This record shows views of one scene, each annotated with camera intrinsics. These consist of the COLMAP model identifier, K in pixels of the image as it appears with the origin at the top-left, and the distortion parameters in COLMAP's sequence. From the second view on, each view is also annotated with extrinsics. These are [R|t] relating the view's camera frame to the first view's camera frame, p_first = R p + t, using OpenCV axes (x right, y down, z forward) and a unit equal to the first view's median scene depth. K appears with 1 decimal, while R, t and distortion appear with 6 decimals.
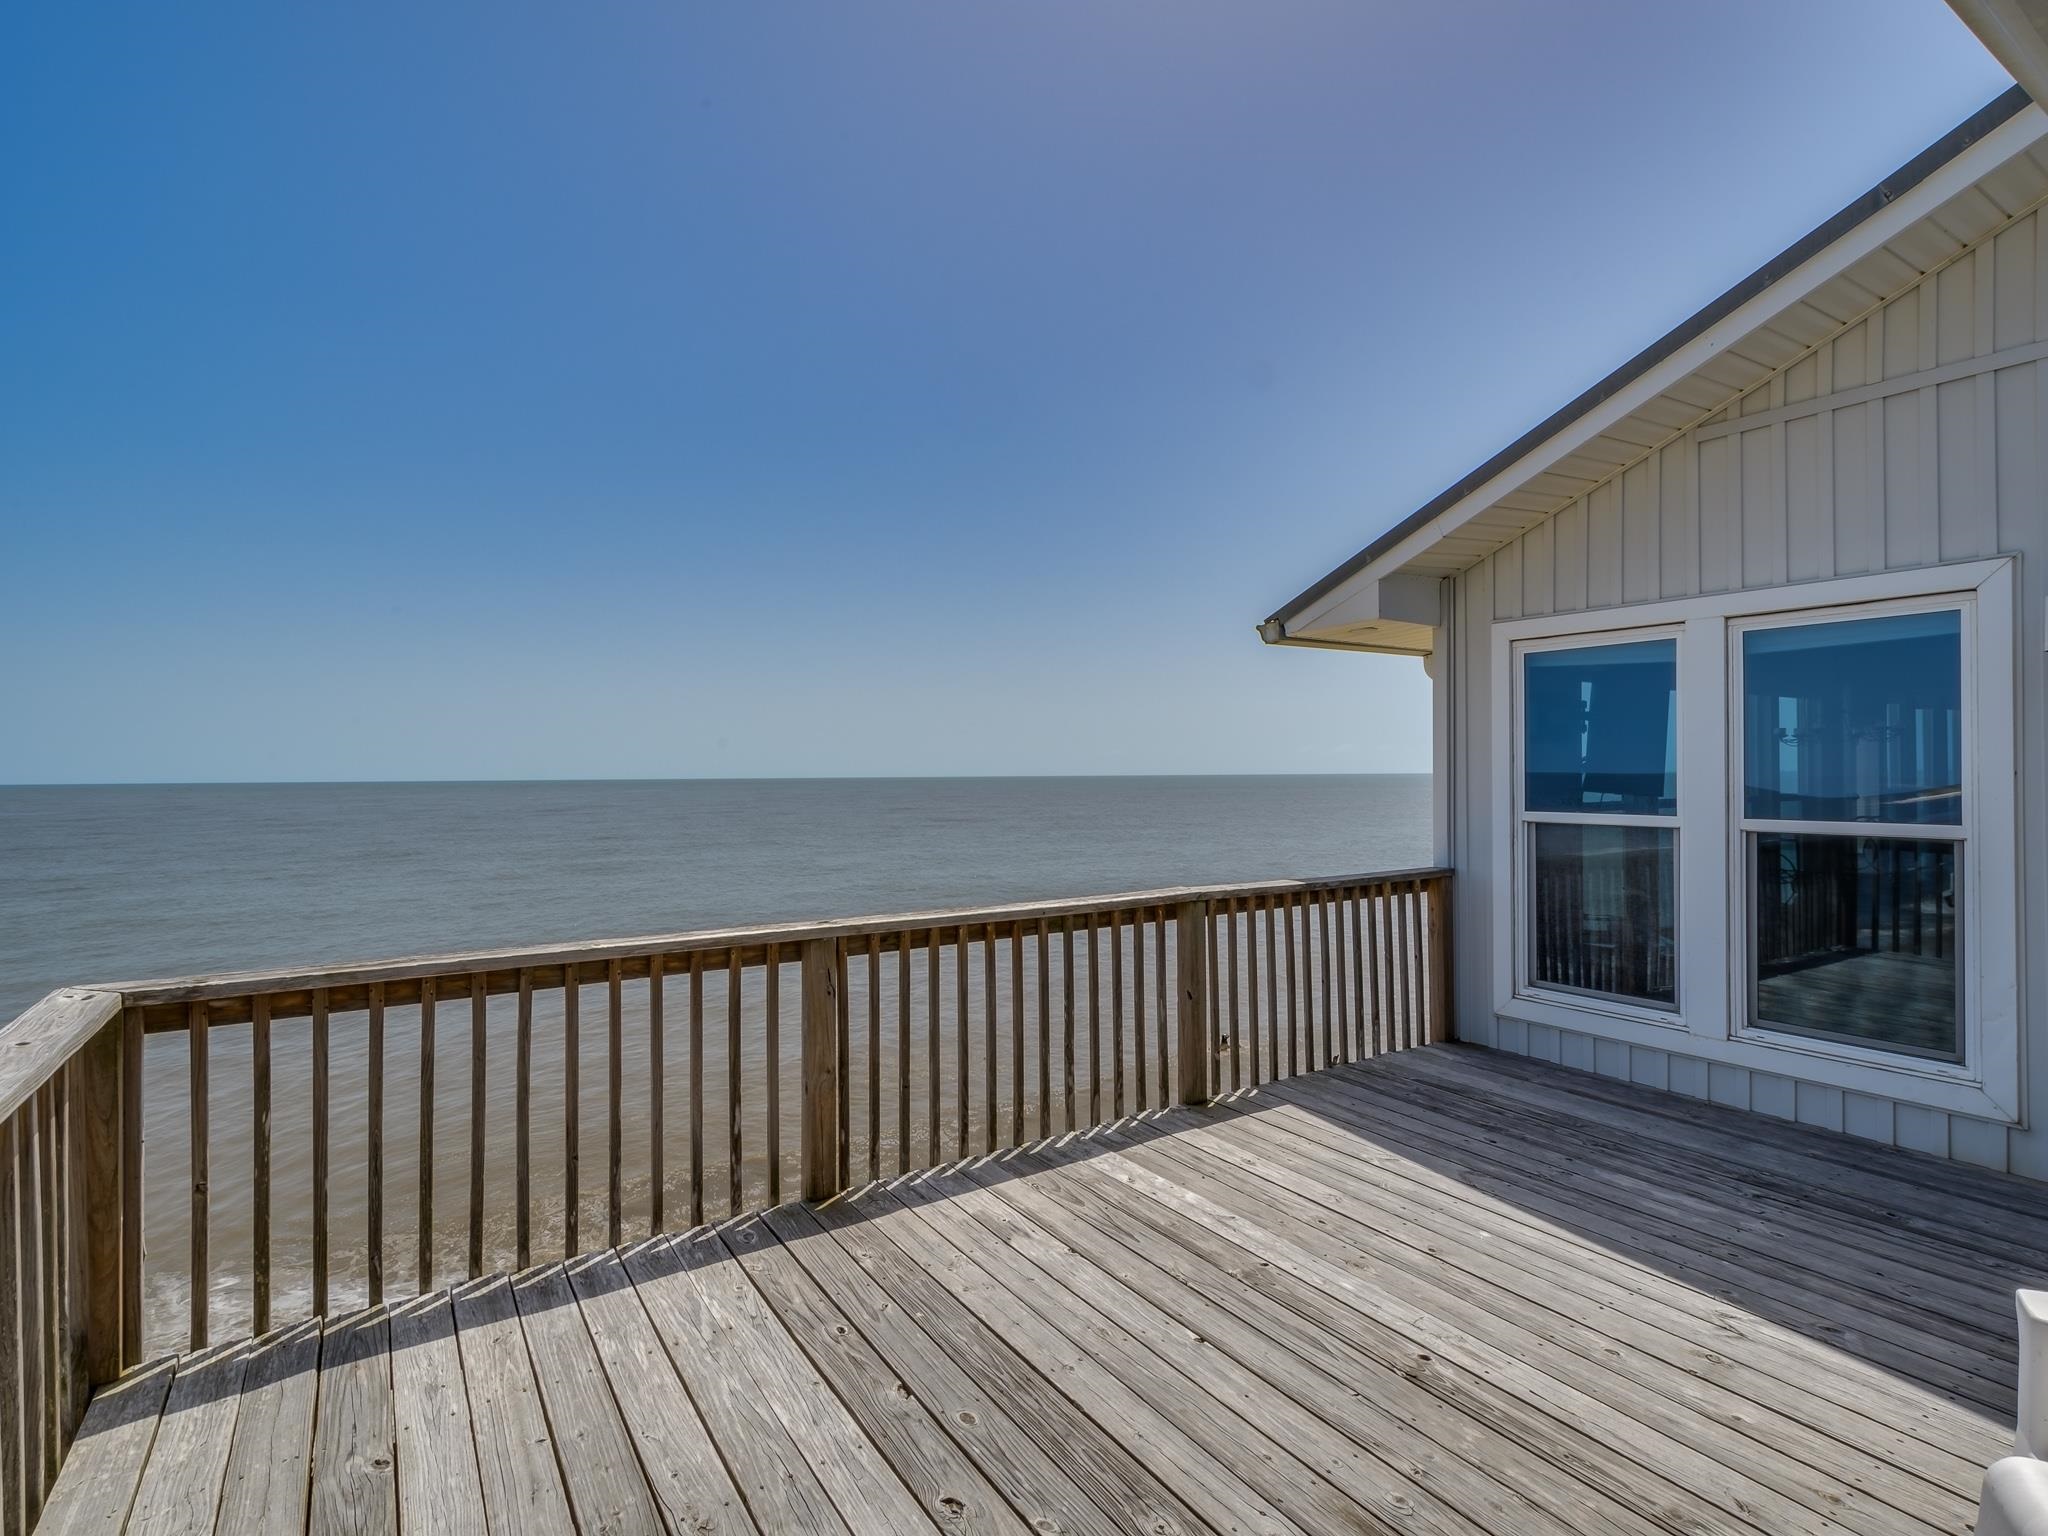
lens RADIAL K [[997.2, 0, 1009.5], [0, 997.2, 777.0], [0, 0, 1]] dist [-0.001494, -0.001341]
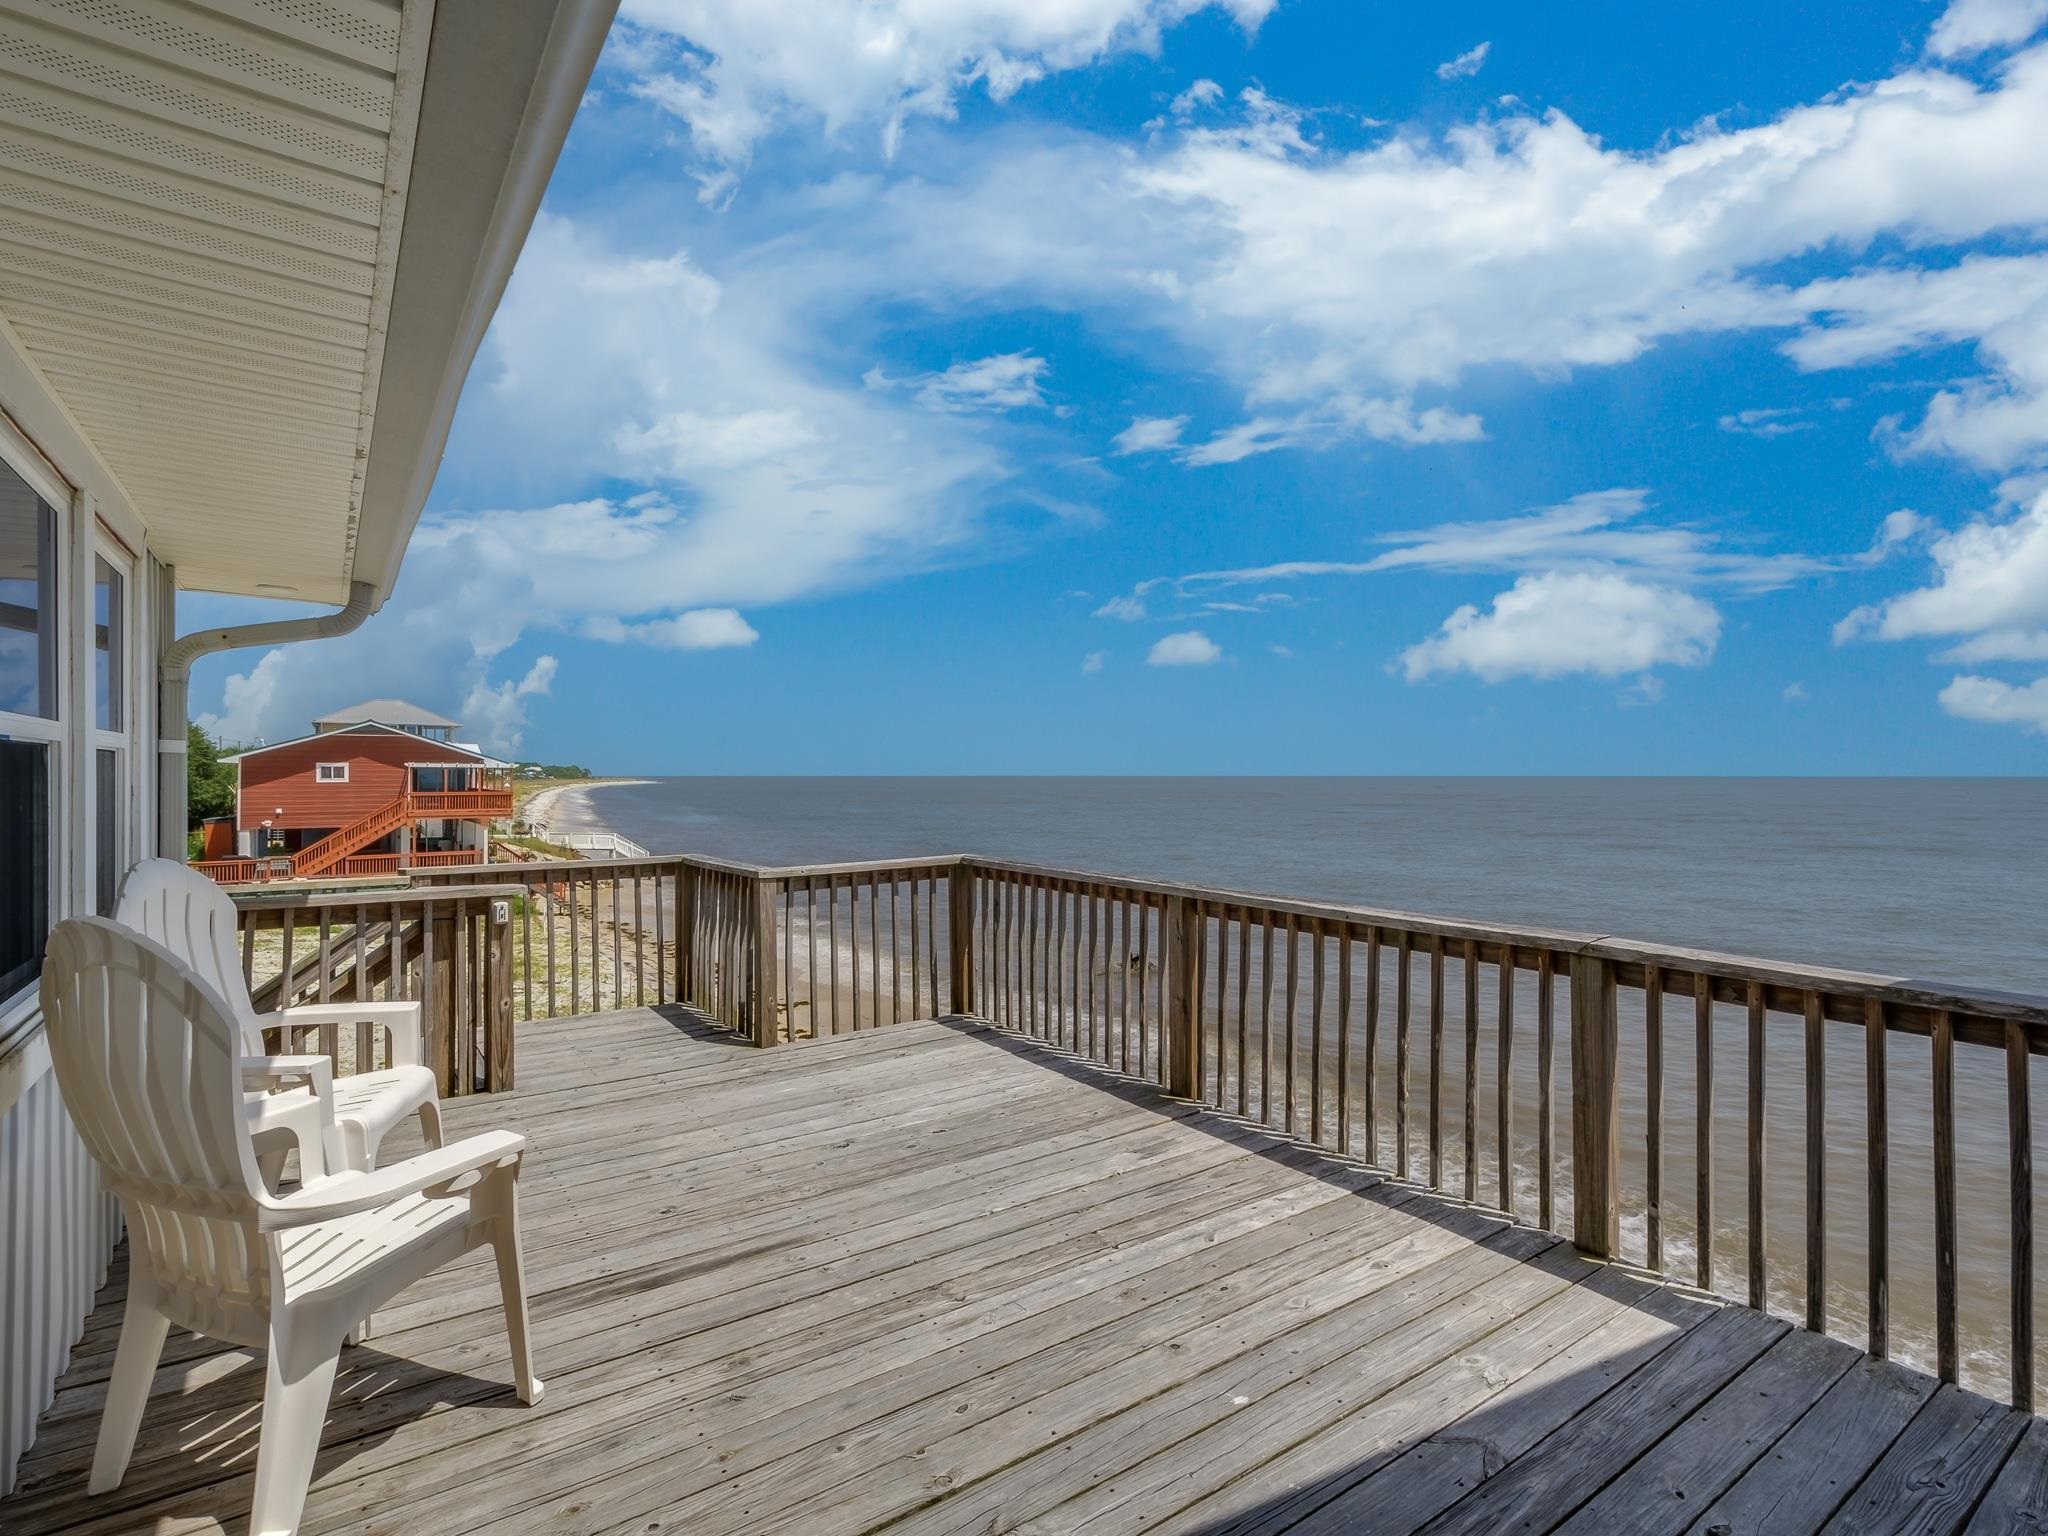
lens RADIAL K [[997.2, 0, 1007.9], [0, 997.2, 760.9], [0, 0, 1]] dist [-0.001494, -0.001341]
pose [[0.026589, -0.003989, -0.999638, 1.008301], [-0.010461, 0.999936, -0.004268, -0.004554], [0.999592, 0.010571, 0.026546, 0.673418]]
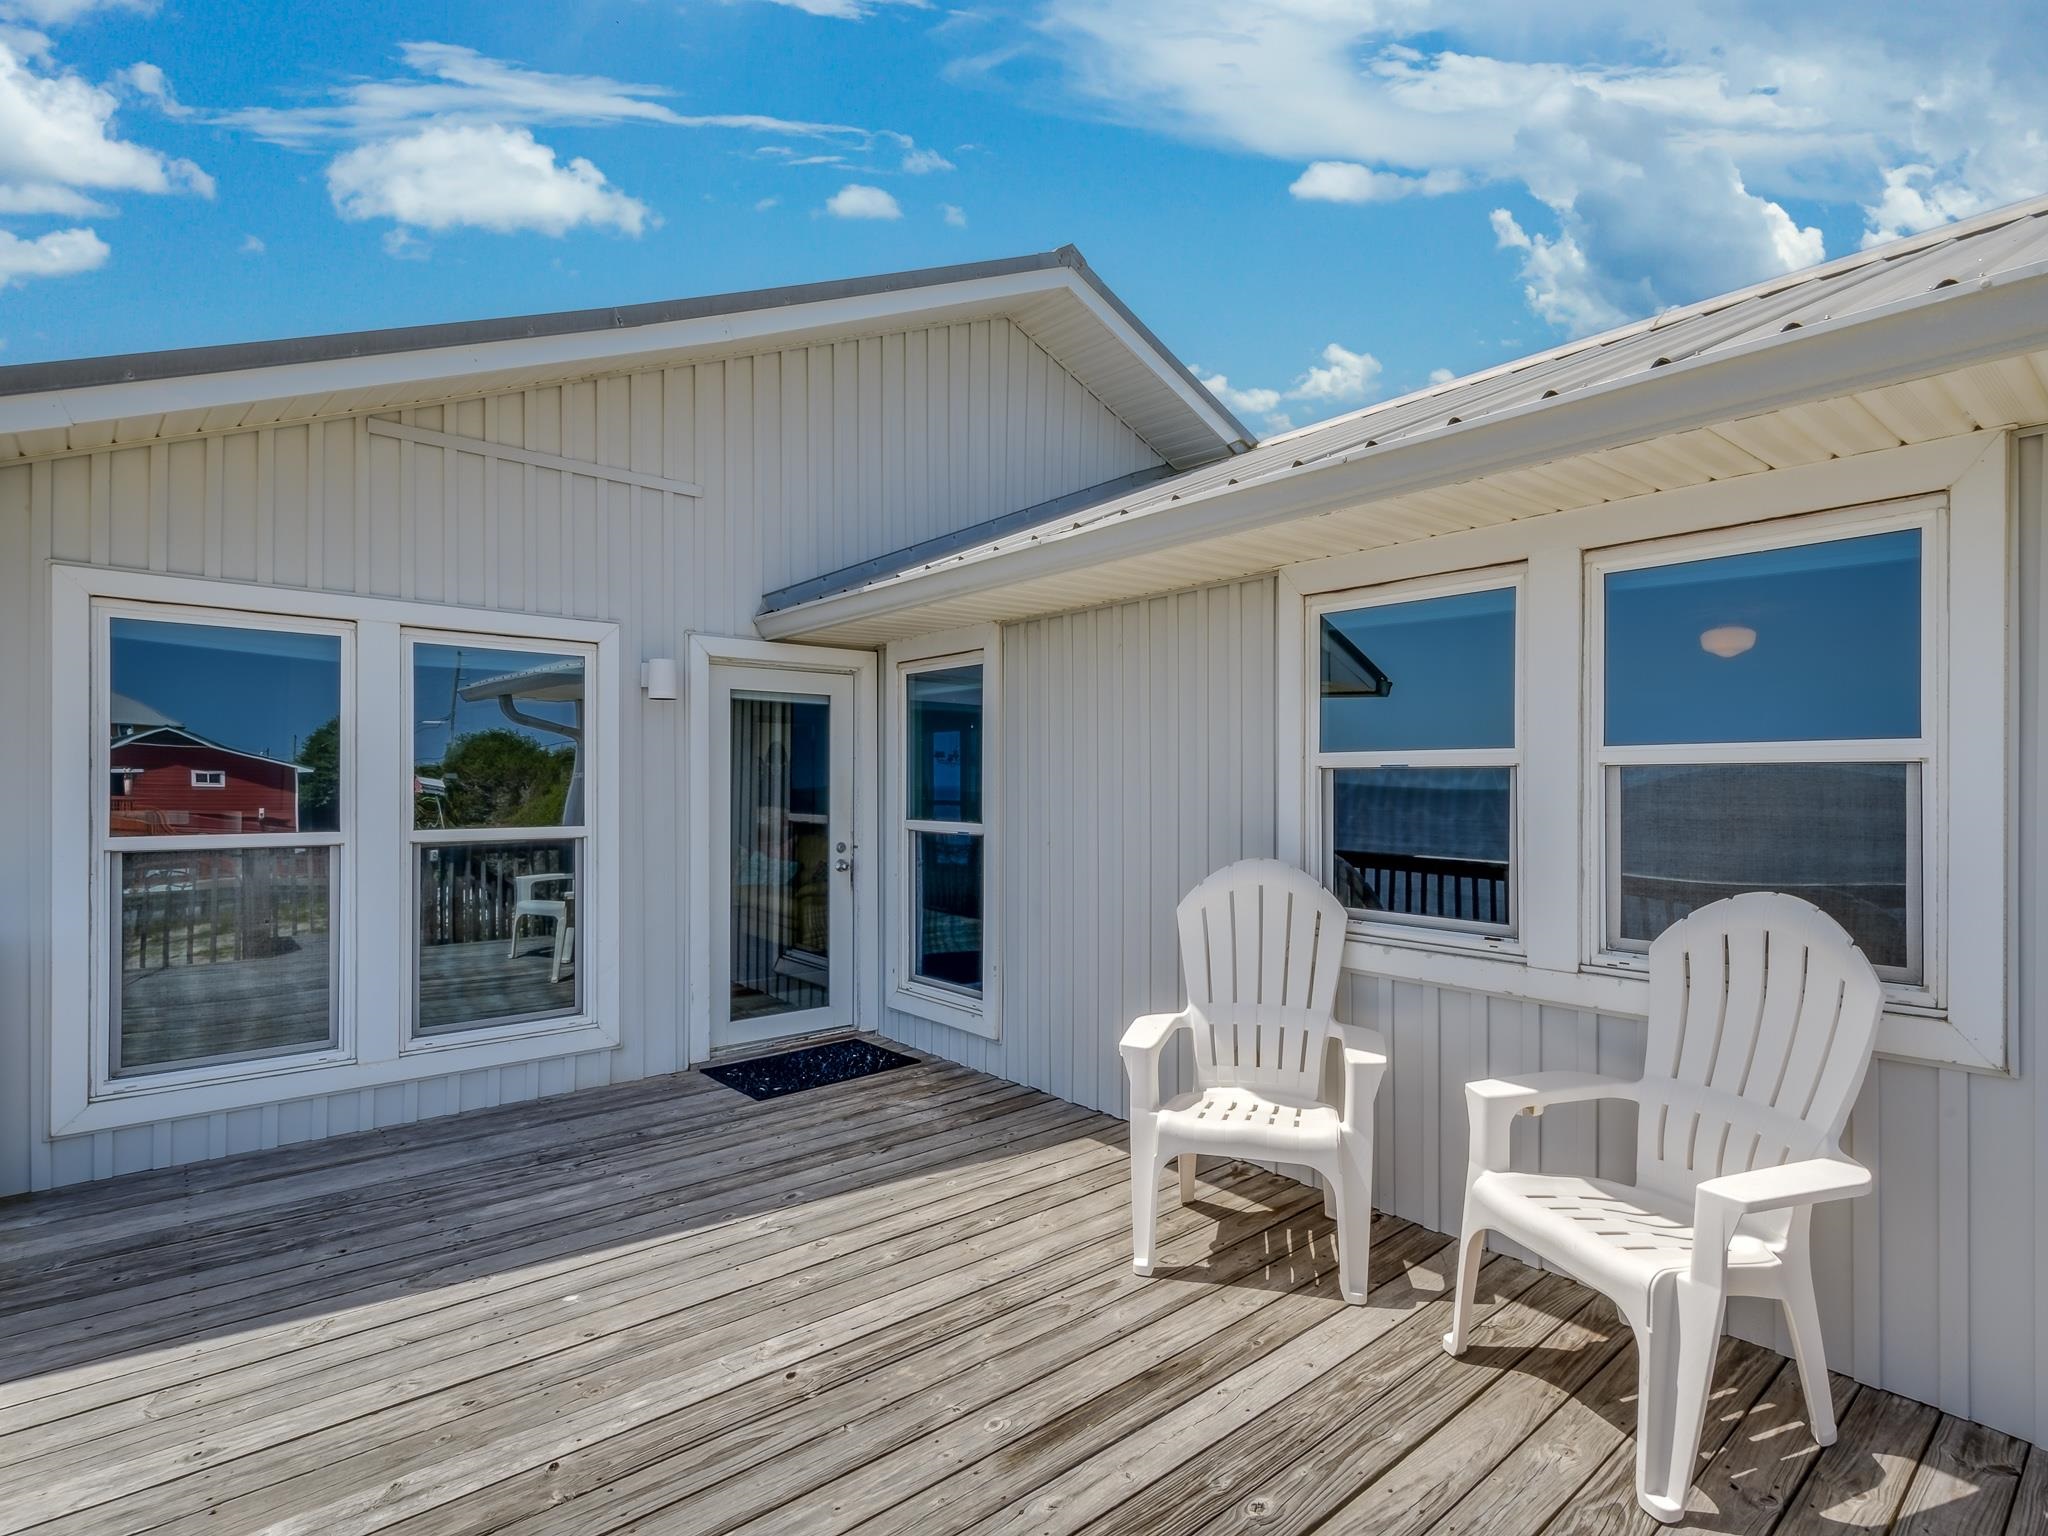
lens RADIAL K [[1012.7, 0, 1045.2], [0, 1012.7, 782.9], [0, 0, 1]] dist [0.000857, 0.000593]
pose [[-0.137211, 0.004459, 0.990532, -0.405950], [0.004223, 0.999983, -0.003917, 0.001421], [-0.990533, 0.003646, -0.137228, 0.587141]]
